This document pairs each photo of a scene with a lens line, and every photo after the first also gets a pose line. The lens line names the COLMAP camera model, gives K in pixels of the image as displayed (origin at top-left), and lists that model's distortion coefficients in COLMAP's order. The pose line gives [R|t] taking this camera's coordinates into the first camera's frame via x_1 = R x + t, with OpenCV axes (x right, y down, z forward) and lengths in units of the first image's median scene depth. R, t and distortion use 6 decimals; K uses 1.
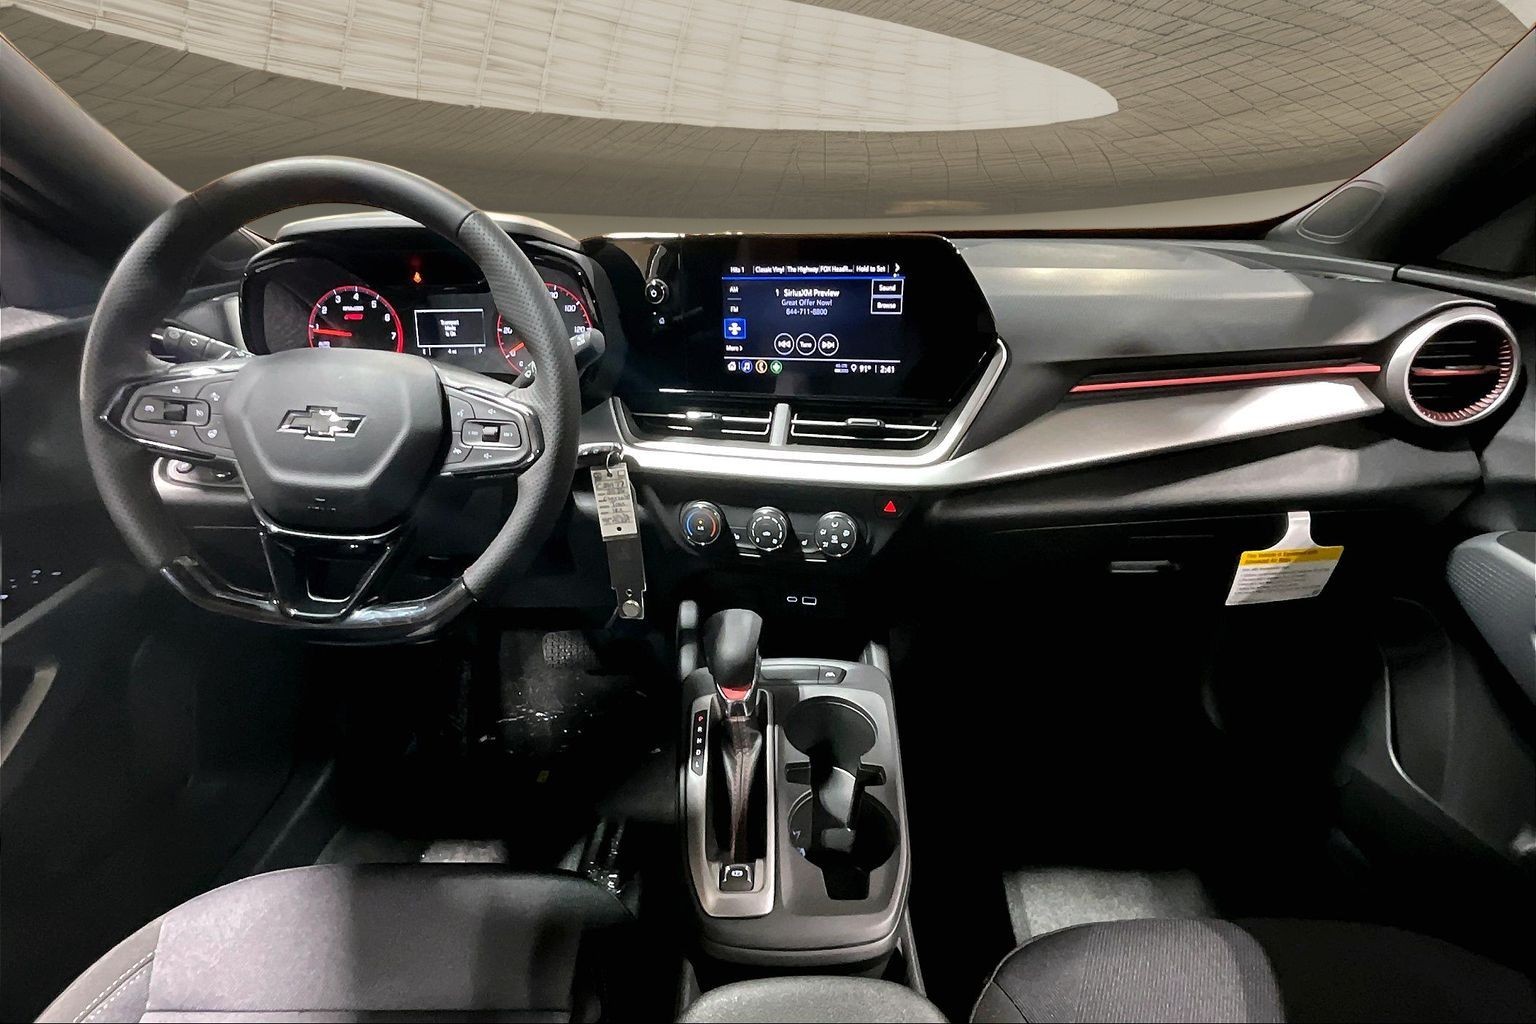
lens RADIAL K [[765.4, 0, 757.5], [0, 765.4, 571.7], [0, 0, 1]] dist [-0.005919, 0.003783]
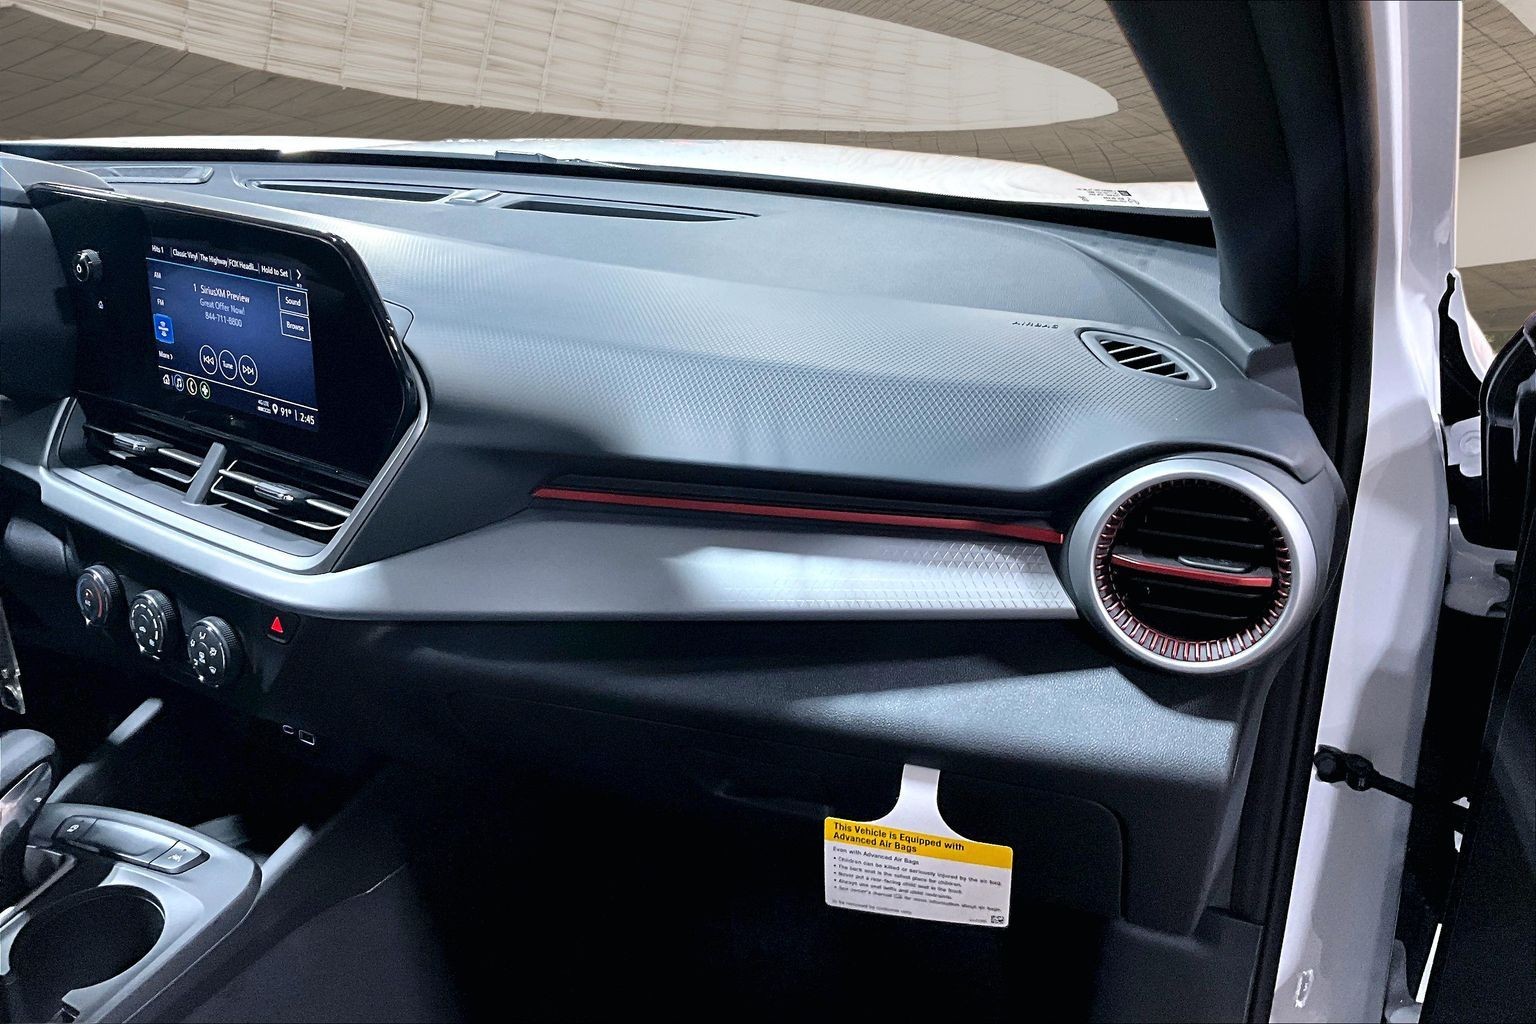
lens RADIAL K [[1287.7, 0, 777.0], [0, 1287.7, 529.1], [0, 0, 1]] dist [0.096052, -0.208583]
pose [[0.937918, 0.161256, -0.307094, 0.890264], [-0.179991, 0.983098, -0.033498, -0.202008], [0.296502, 0.086692, 0.951089, 0.061583]]
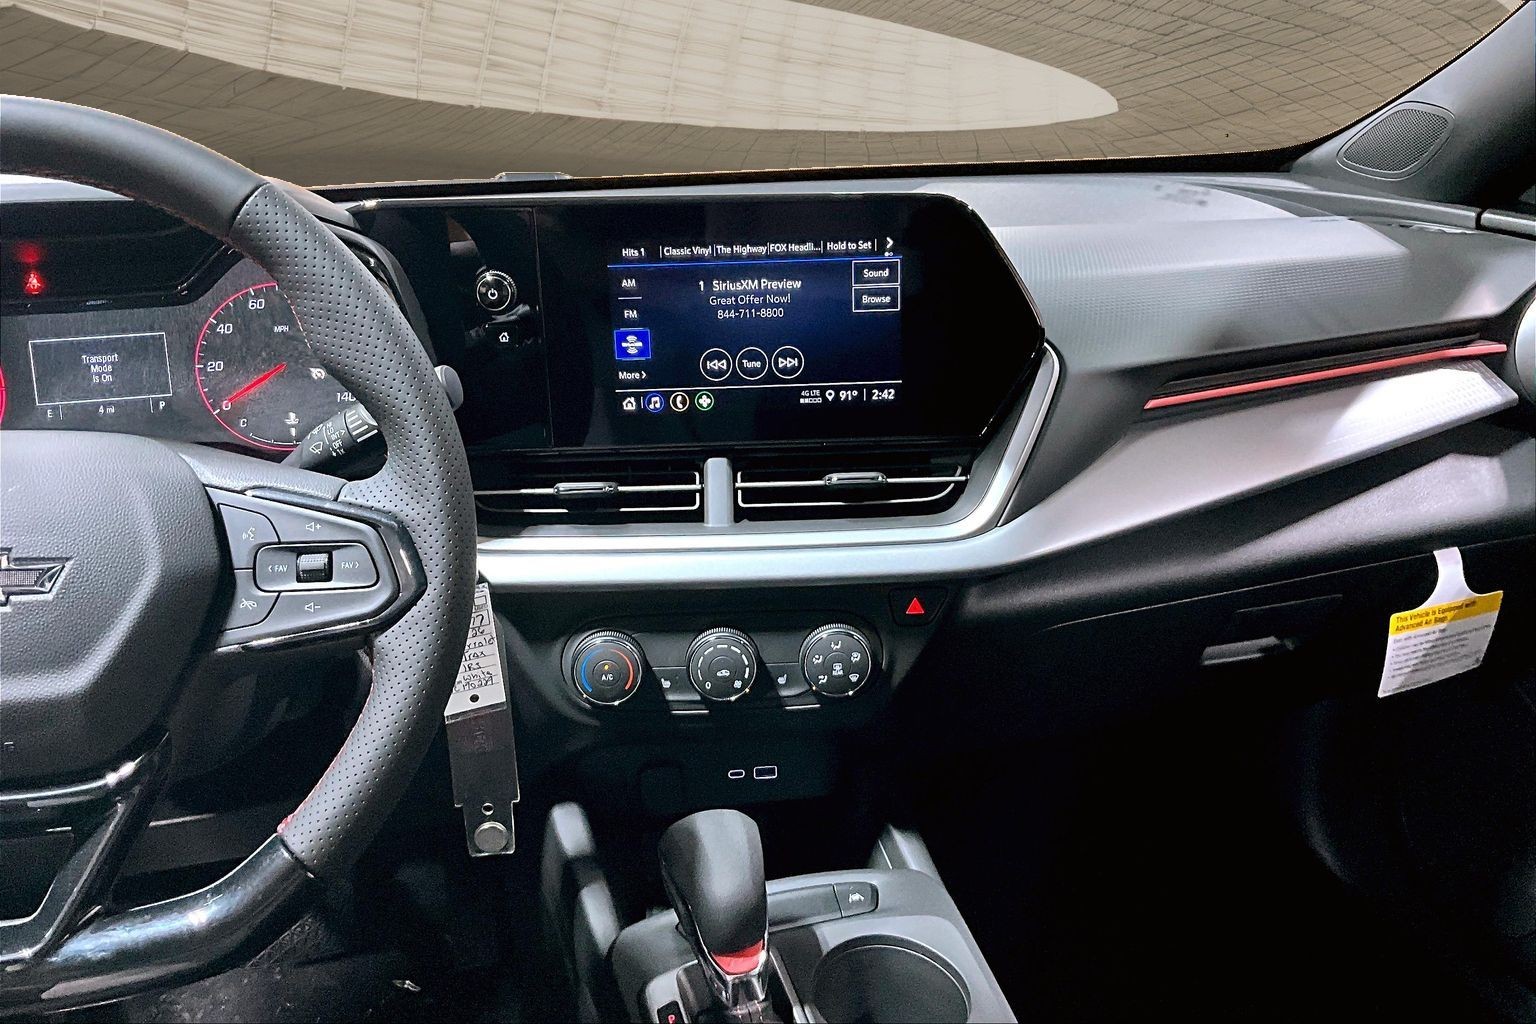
lens RADIAL K [[1287.7, 0, 771.3], [0, 1287.7, 509.9], [0, 0, 1]] dist [0.096052, -0.208583]
pose [[0.958129, -0.090114, 0.271788, -0.217730], [0.126306, 0.984861, -0.118726, -0.051592], [-0.256975, 0.148084, 0.955005, 0.006375]]
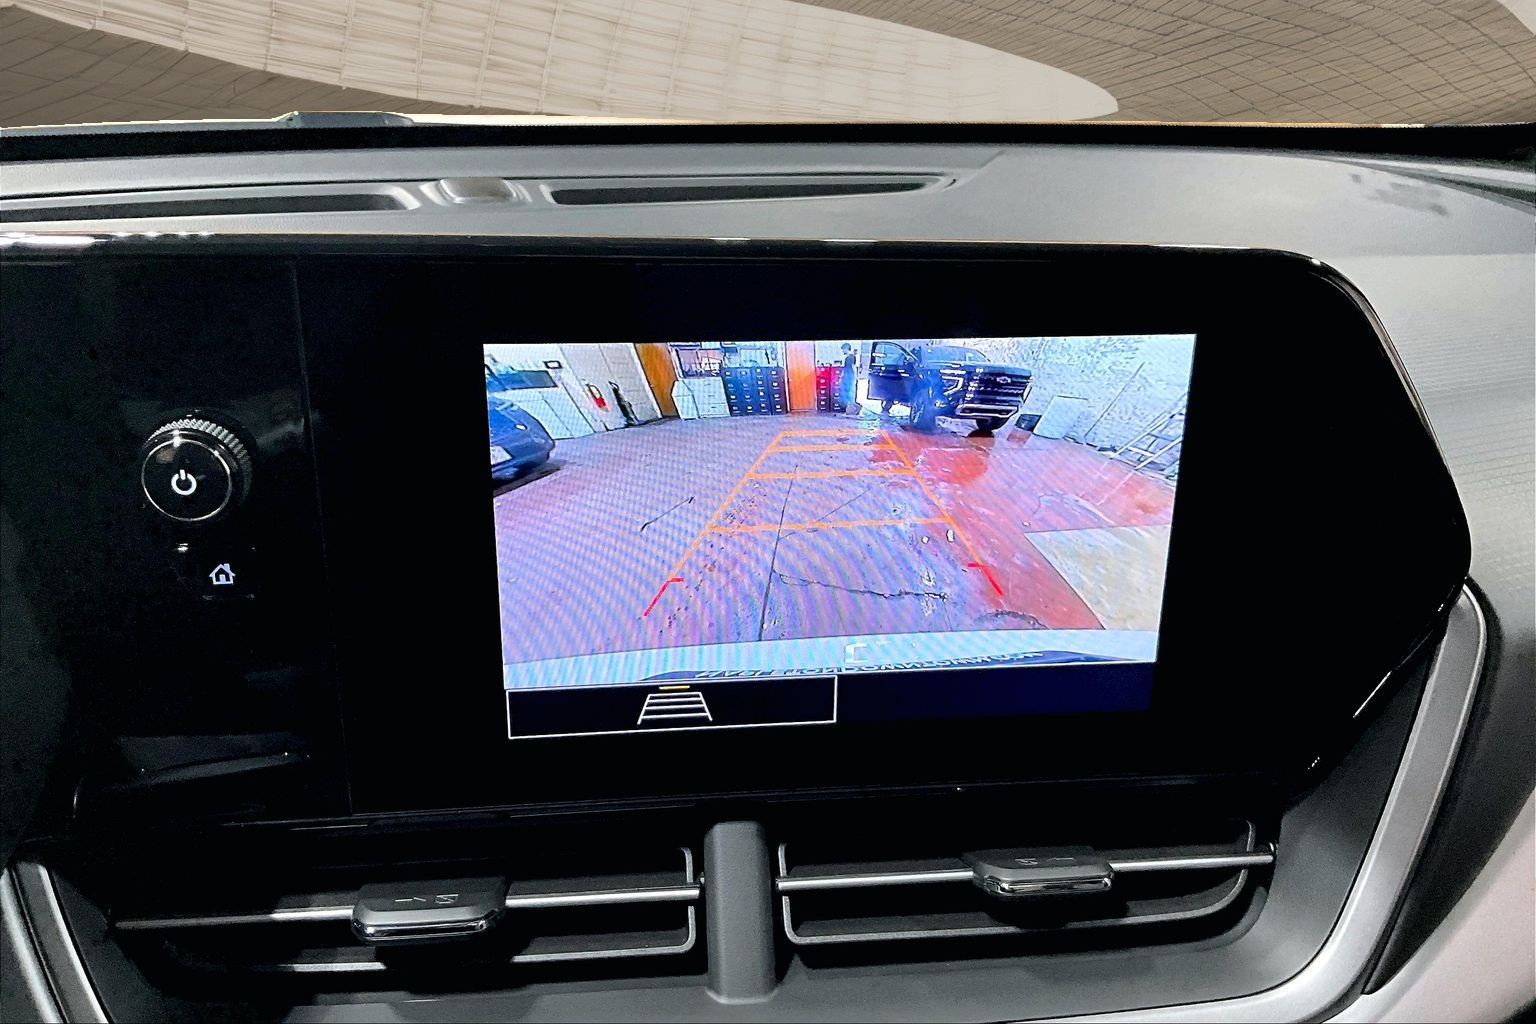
lens RADIAL K [[1287.7, 0, 776.8], [0, 1287.7, 511.8], [0, 0, 1]] dist [0.096052, -0.208583]
pose [[0.926246, -0.097674, 0.364044, -0.113926], [0.121332, 0.991696, -0.042635, -0.318159], [-0.356857, 0.083660, 0.930405, 0.575457]]
